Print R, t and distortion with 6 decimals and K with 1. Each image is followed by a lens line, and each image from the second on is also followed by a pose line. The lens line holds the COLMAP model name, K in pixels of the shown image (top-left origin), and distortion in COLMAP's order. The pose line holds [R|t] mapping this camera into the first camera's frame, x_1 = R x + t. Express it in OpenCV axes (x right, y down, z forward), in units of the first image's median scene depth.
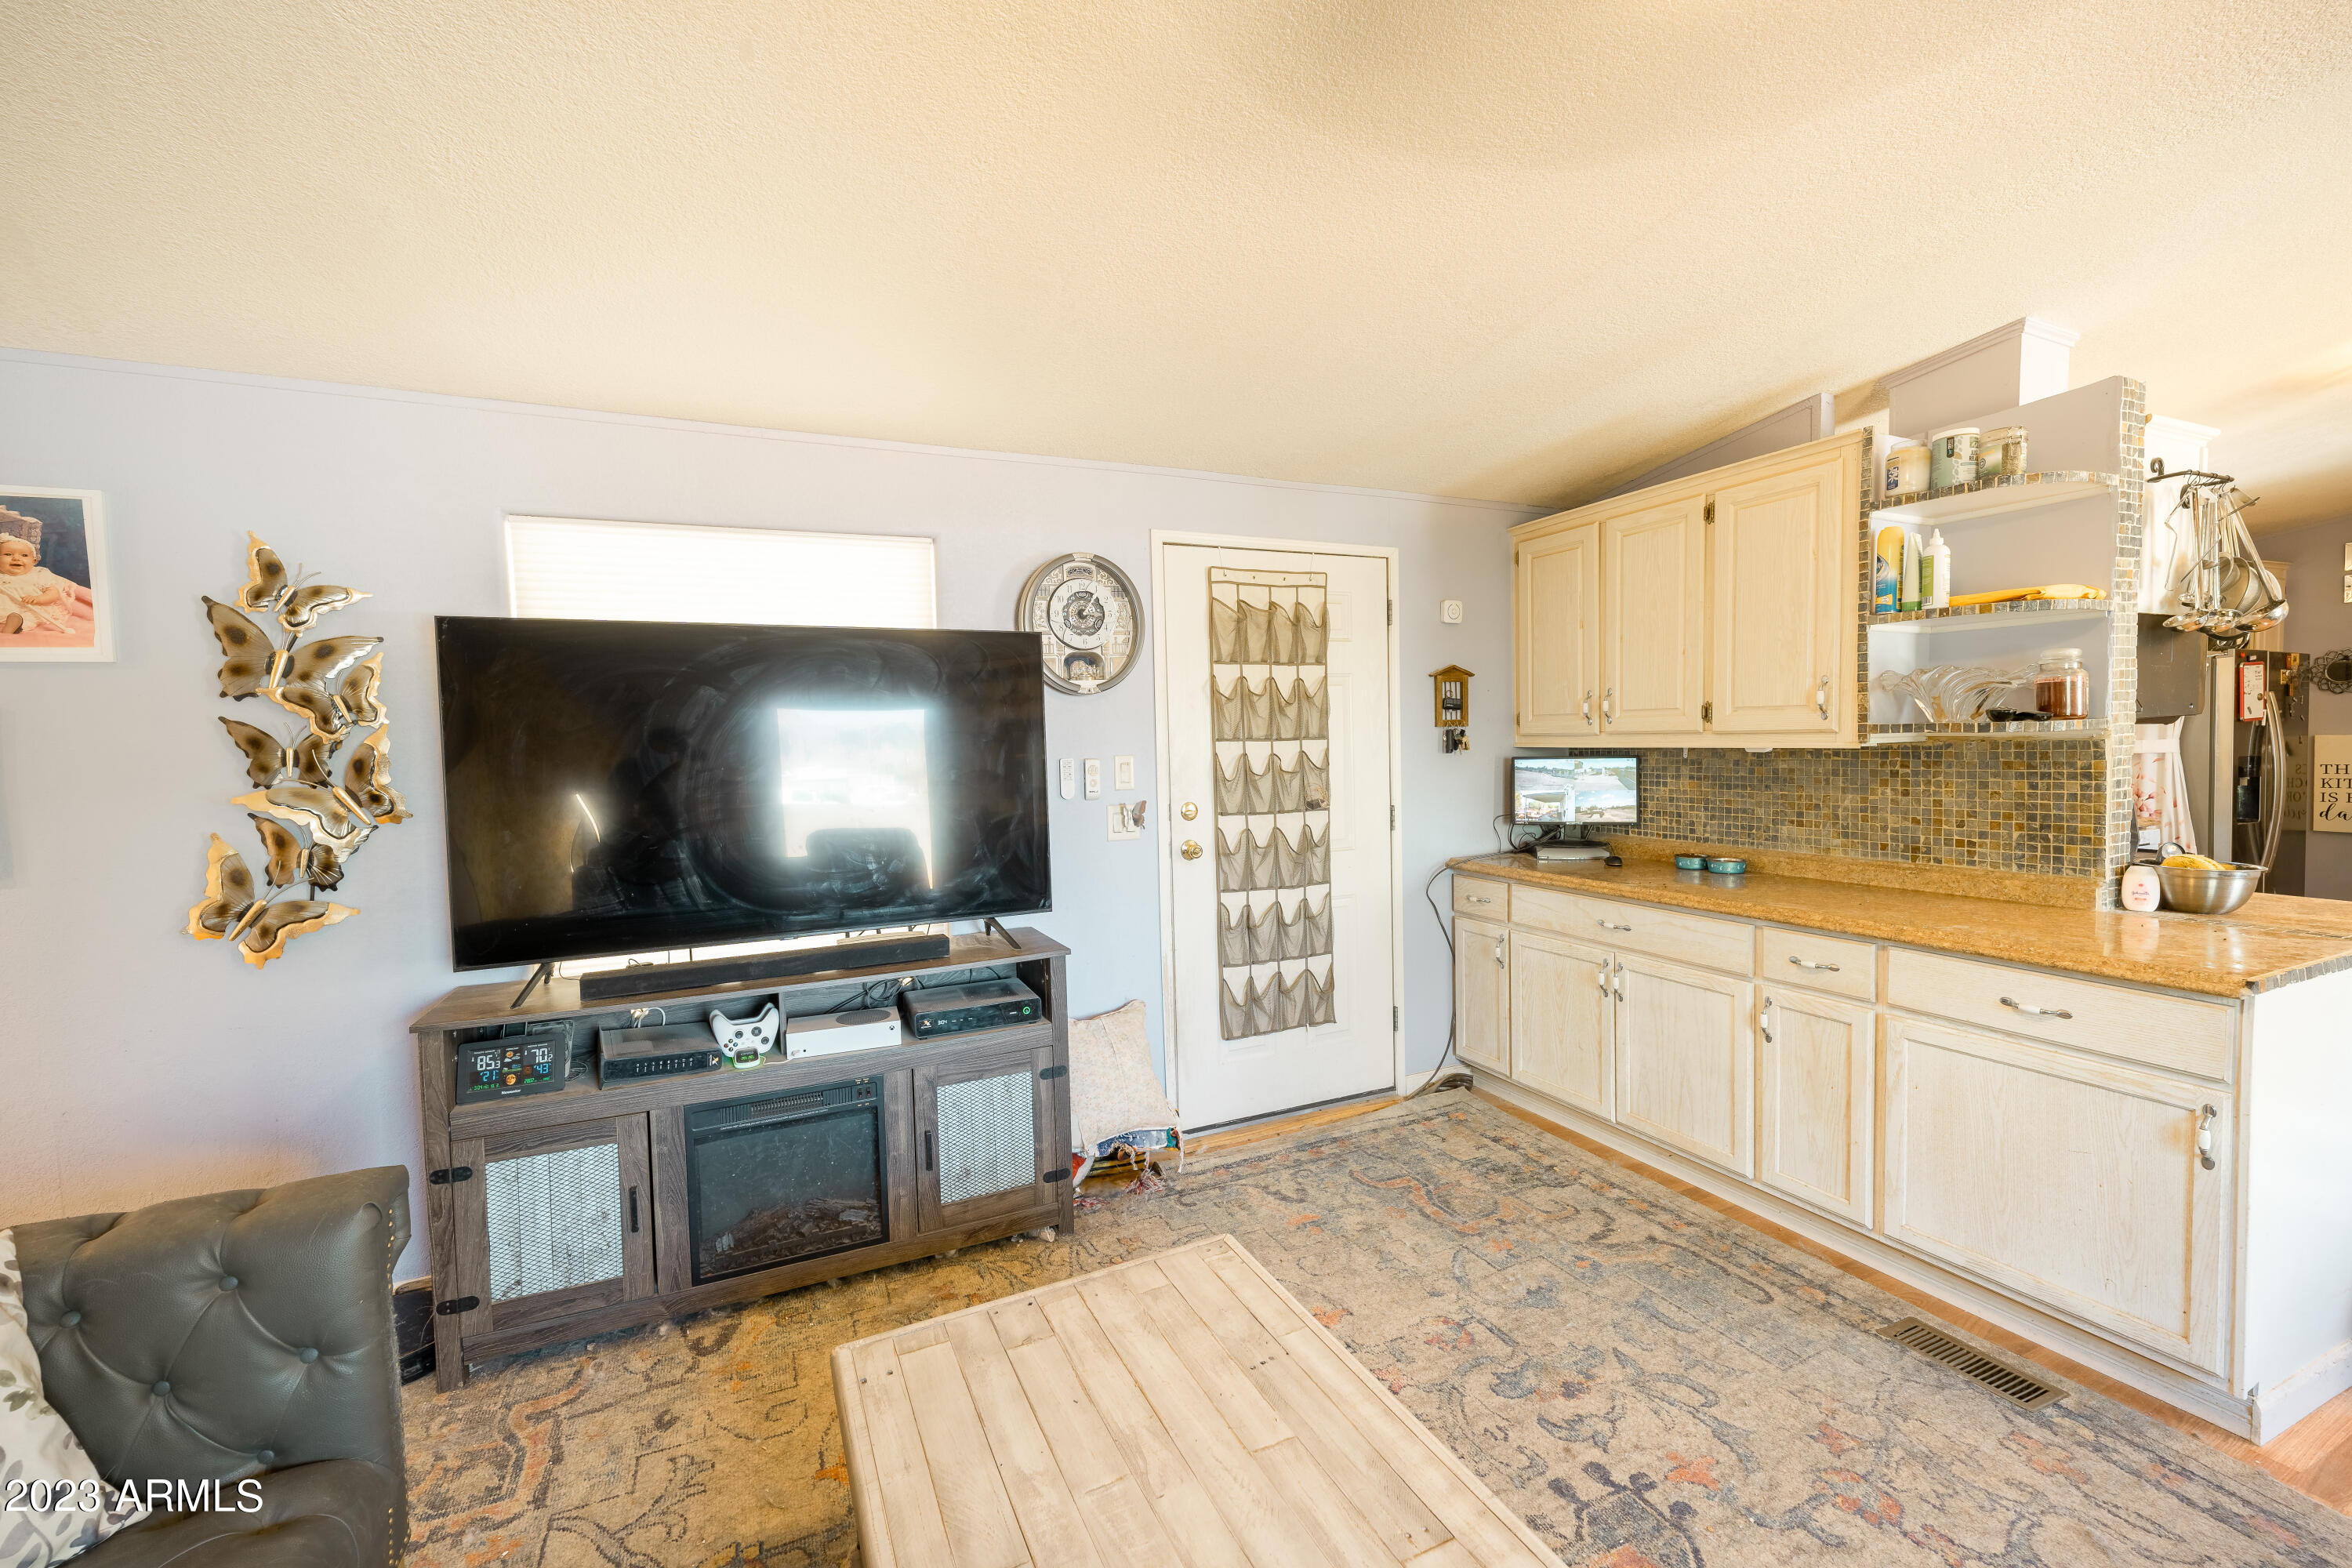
lens RADIAL K [[952.2, 0, 1166.3], [0, 952.2, 784.4], [0, 0, 1]] dist [0.000930, -0.000213]
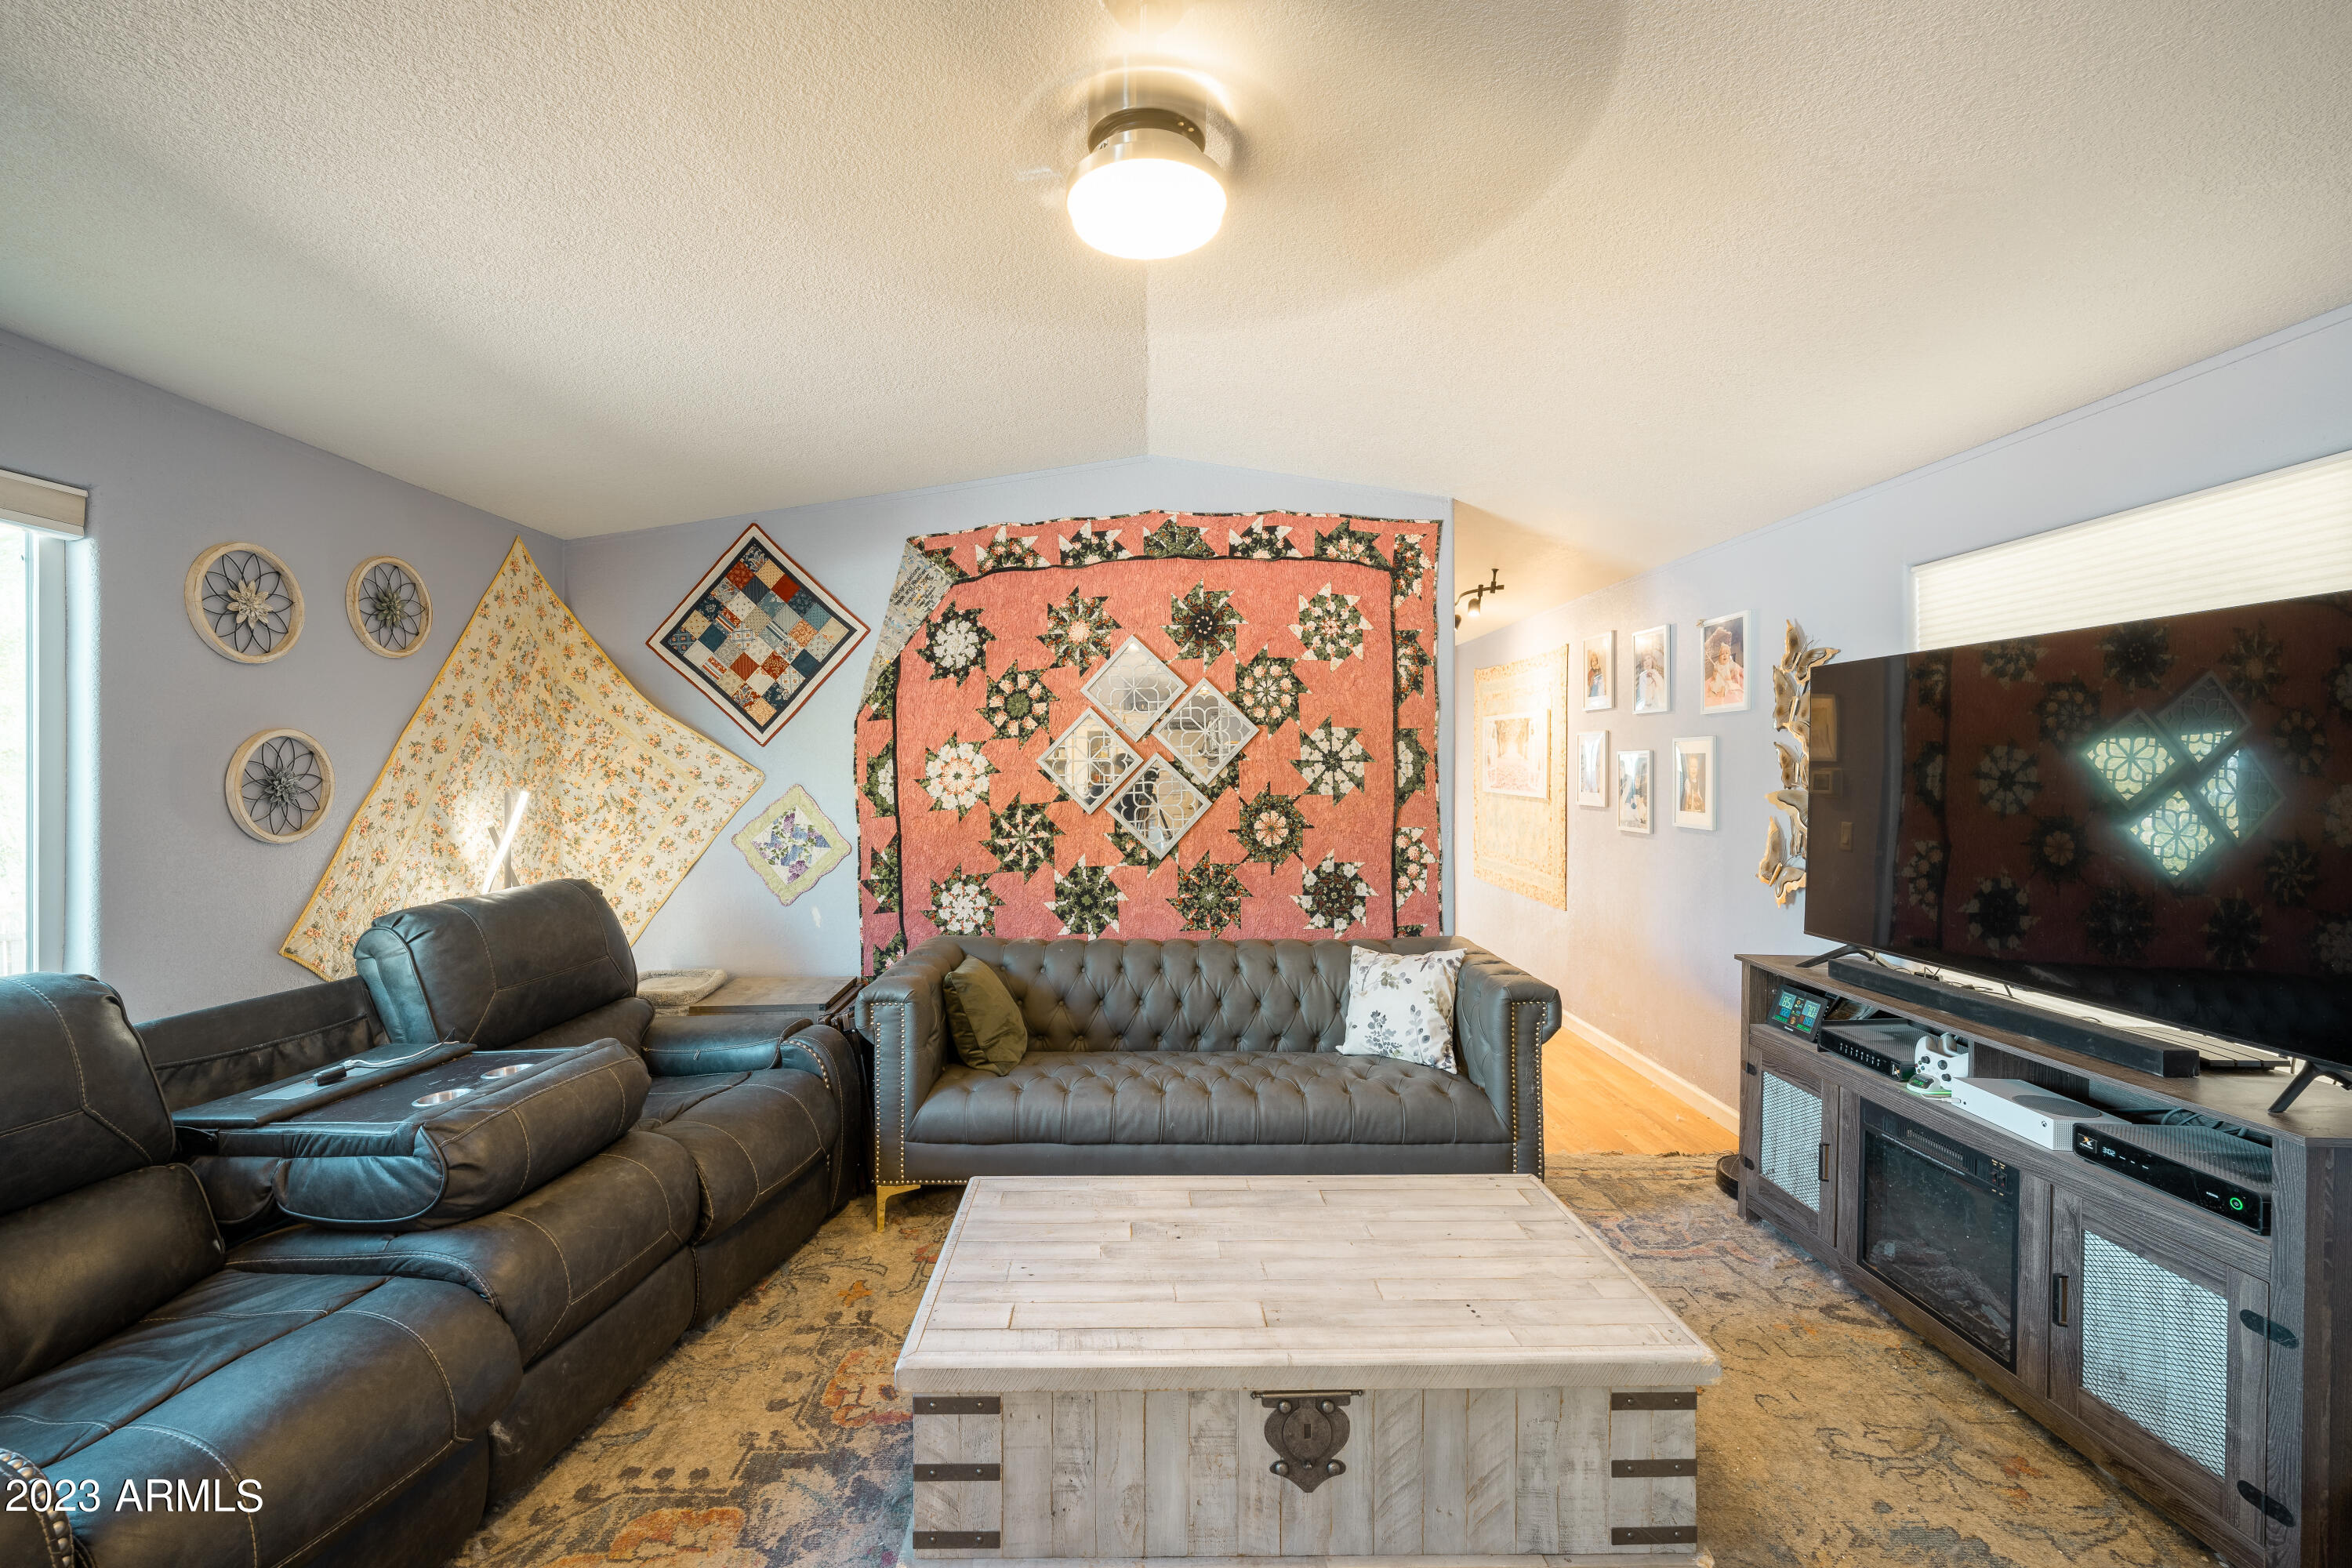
lens RADIAL K [[964.5, 0, 1142.2], [0, 964.5, 764.0], [0, 0, 1]] dist [0.002633, -0.000067]
pose [[-0.407777, 0.023153, -0.912788, 0.737183], [-0.036990, 0.998439, 0.041850, -0.053066], [0.912332, 0.050829, -0.406284, 0.597769]]
